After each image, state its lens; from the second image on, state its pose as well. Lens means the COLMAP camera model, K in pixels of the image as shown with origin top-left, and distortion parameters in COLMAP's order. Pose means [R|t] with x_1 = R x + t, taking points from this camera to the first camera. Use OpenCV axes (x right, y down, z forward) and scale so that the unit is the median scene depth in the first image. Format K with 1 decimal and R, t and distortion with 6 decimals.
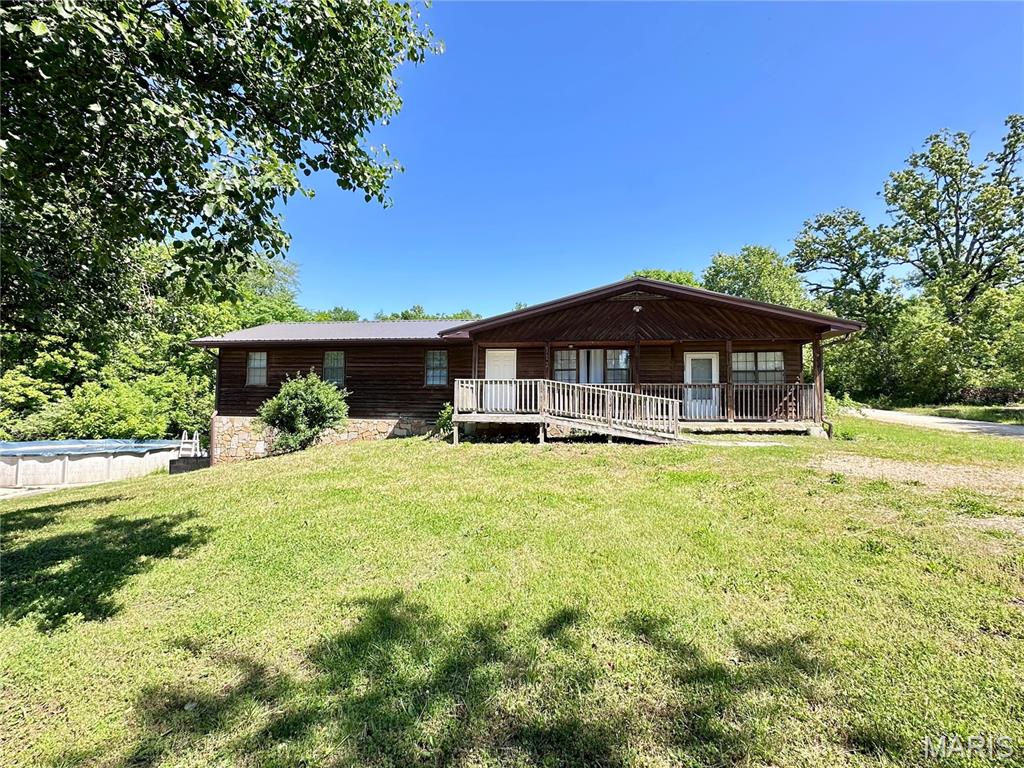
lens RADIAL K [[464.4, 0, 512.0], [0, 464.4, 384.0], [0, 0, 1]] dist [-0.018845, 0.014749]
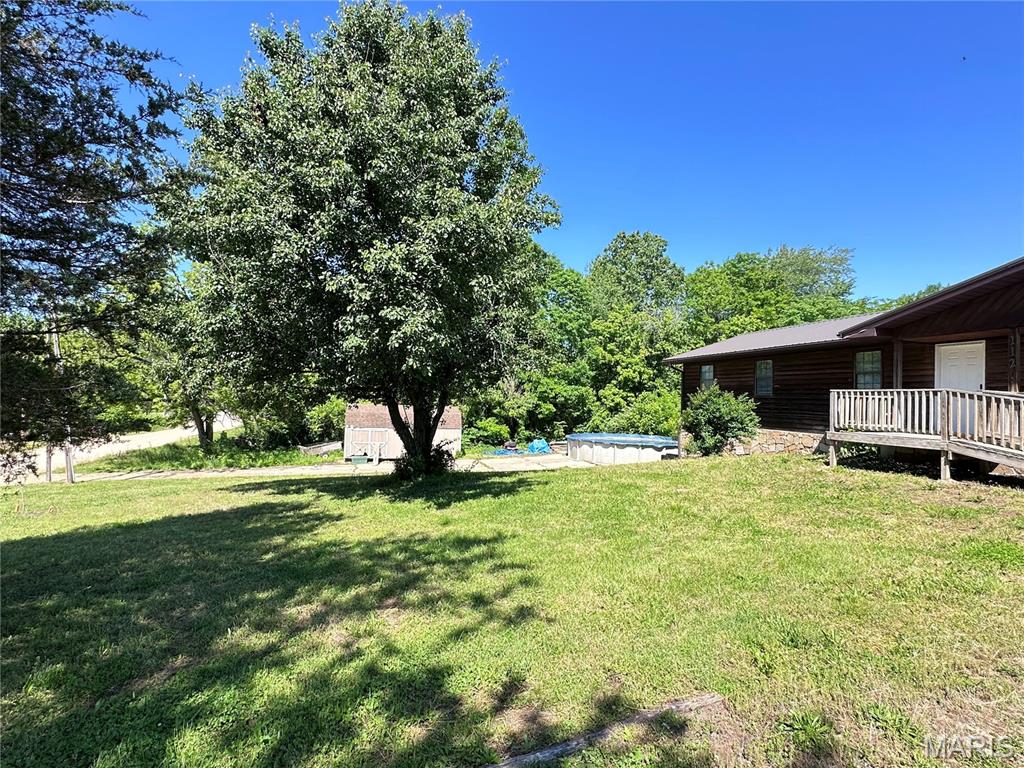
lens RADIAL K [[498.3, 0, 512.0], [0, 498.3, 384.0], [0, 0, 1]] dist [-0.002963, -0.000390]
pose [[0.430420, -0.024872, -0.902286, 0.391632], [0.020372, 0.999633, -0.017837, -0.014524], [0.902399, -0.010704, 0.430769, 0.071077]]
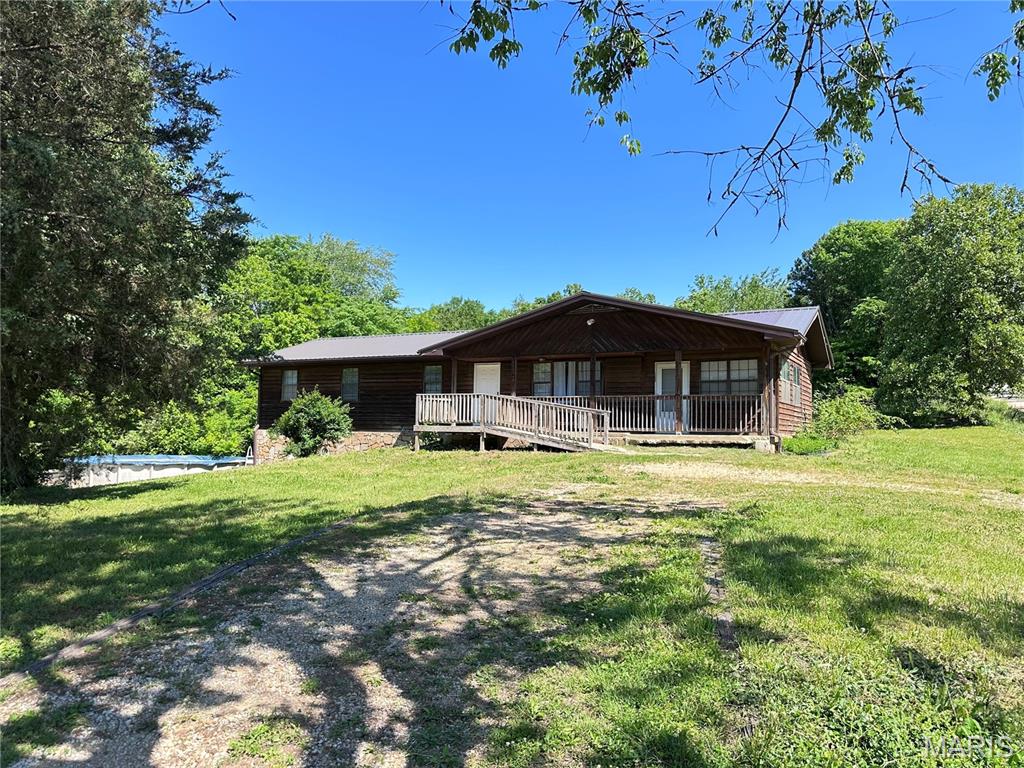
lens RADIAL K [[711.2, 0, 512.0], [0, 711.2, 384.0], [0, 0, 1]] dist [0.055767, -0.002898]
pose [[0.945071, -0.016686, -0.326439, 0.580587], [0.011536, 0.999777, -0.017705, -0.001175], [0.326662, 0.012967, 0.945052, -0.492289]]
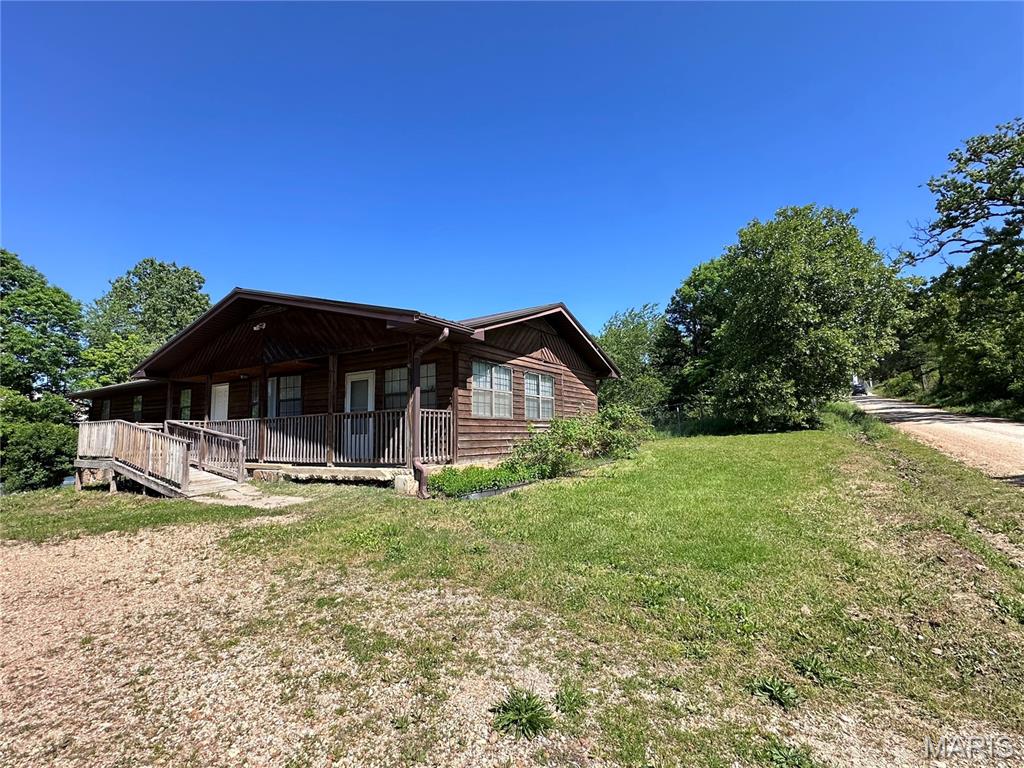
lens RADIAL K [[467.9, 0, 512.0], [0, 467.9, 384.0], [0, 0, 1]] dist [0.016062, -0.000025]
pose [[0.922144, -0.068245, -0.380779, 0.939443], [0.046471, 0.996730, -0.066098, 0.014209], [0.384044, 0.043257, 0.922301, 0.390136]]
